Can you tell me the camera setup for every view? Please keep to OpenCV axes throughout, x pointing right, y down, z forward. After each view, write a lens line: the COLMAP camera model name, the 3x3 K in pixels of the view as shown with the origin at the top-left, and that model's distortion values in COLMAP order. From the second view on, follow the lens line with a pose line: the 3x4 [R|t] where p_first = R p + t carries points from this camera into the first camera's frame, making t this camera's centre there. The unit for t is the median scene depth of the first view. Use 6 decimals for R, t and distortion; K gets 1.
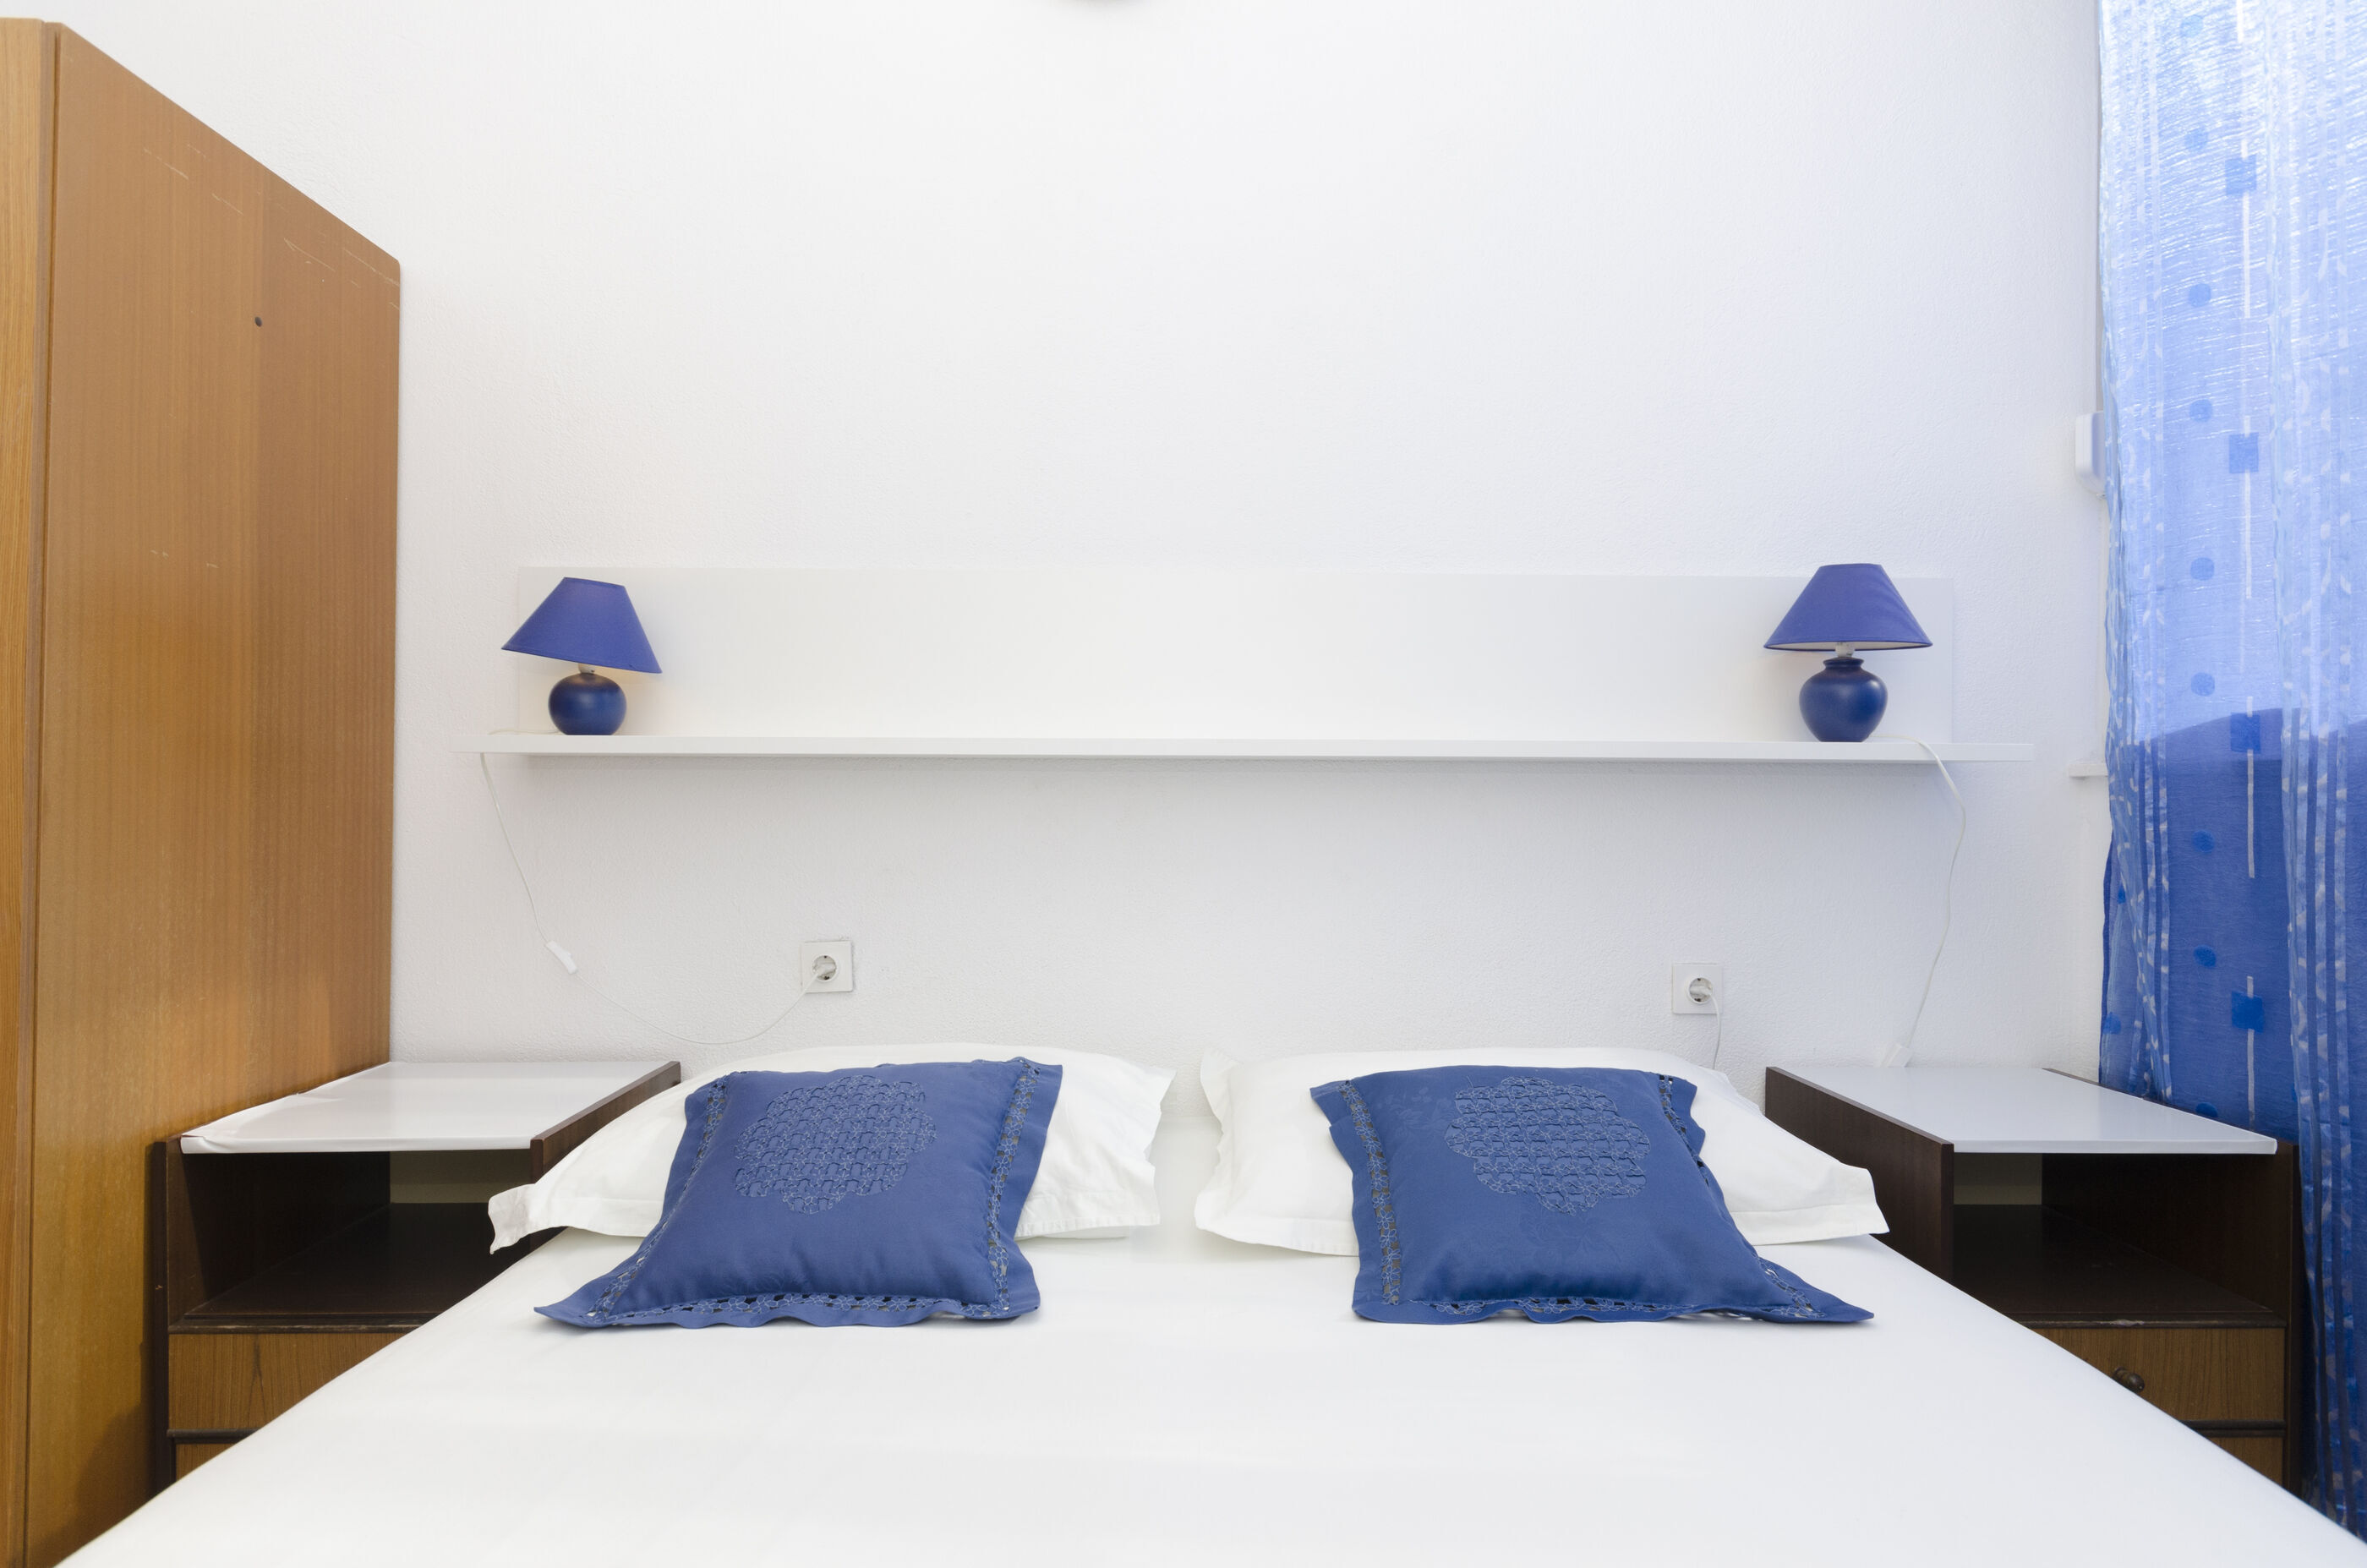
lens RADIAL K [[1226.6, 0, 1183.5], [0, 1226.6, 784.0], [0, 0, 1]] dist [0.000773, 0.000226]
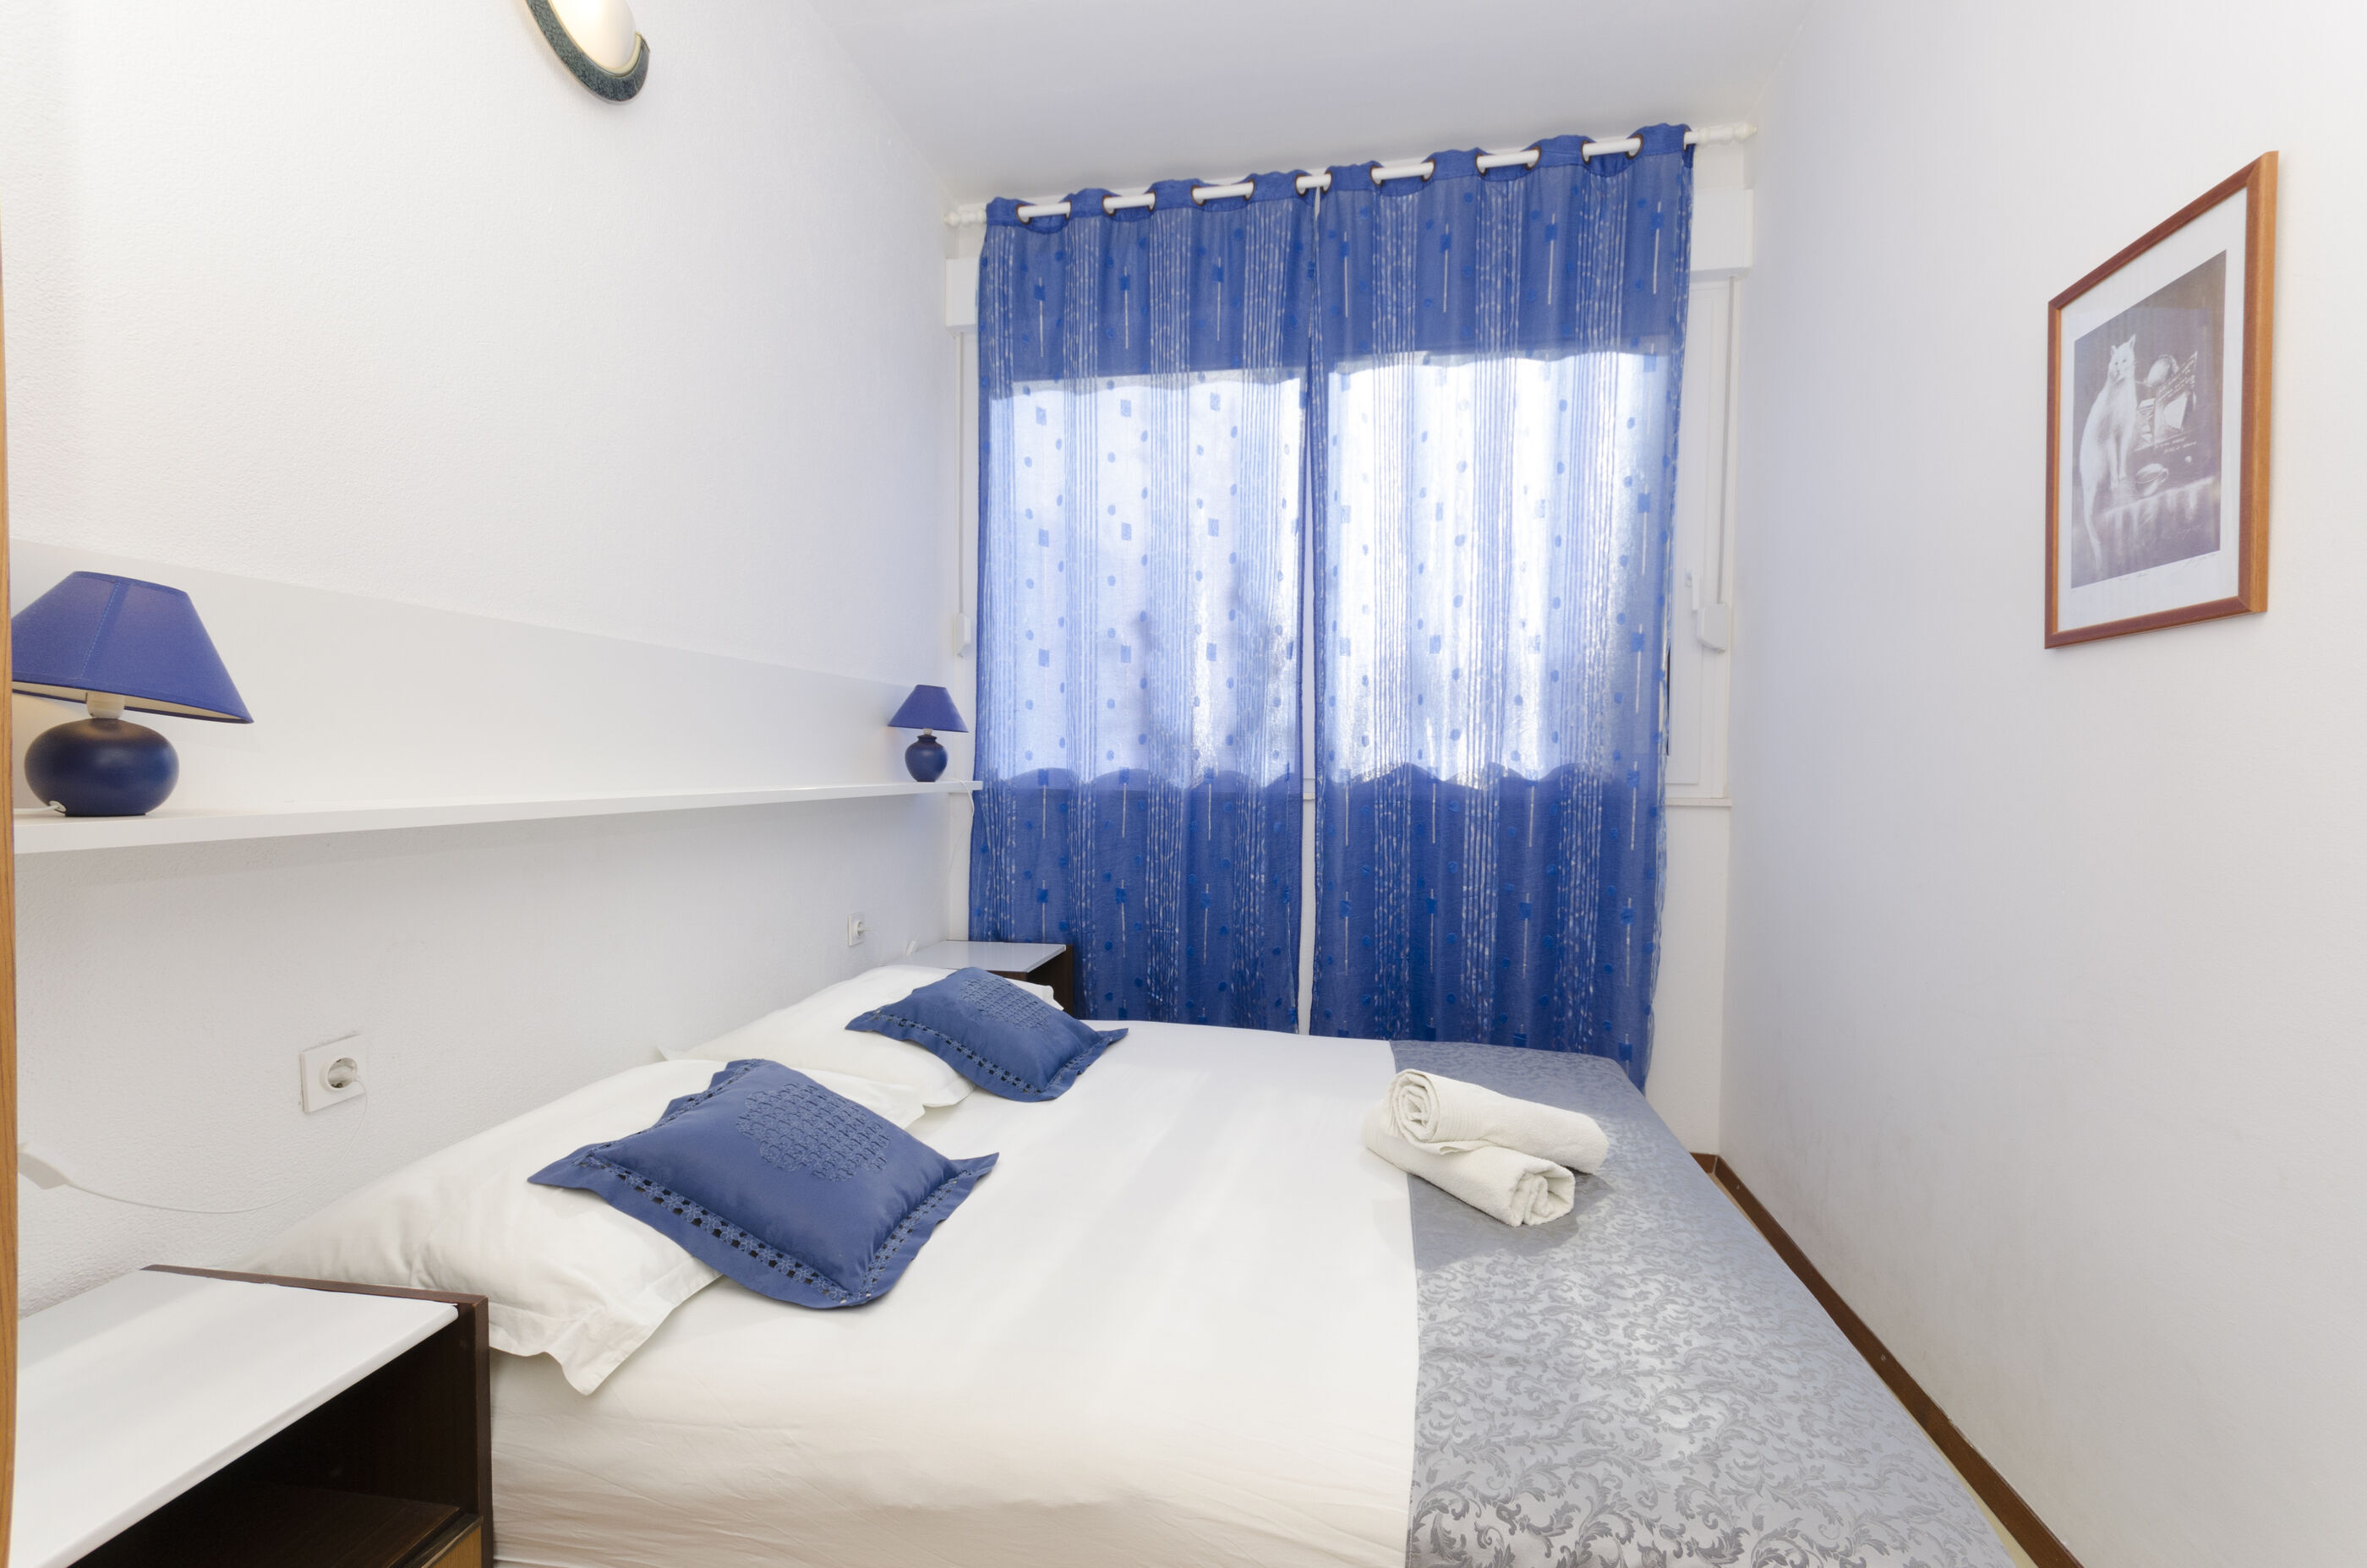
lens RADIAL K [[991.5, 0, 1183.5], [0, 991.5, 784.0], [0, 0, 1]] dist [0.000660, 0.000106]
pose [[0.184930, -0.024178, 0.982454, -0.875006], [-0.018303, 0.999439, 0.028041, -0.080033], [-0.982581, -0.023167, 0.184384, 0.348872]]
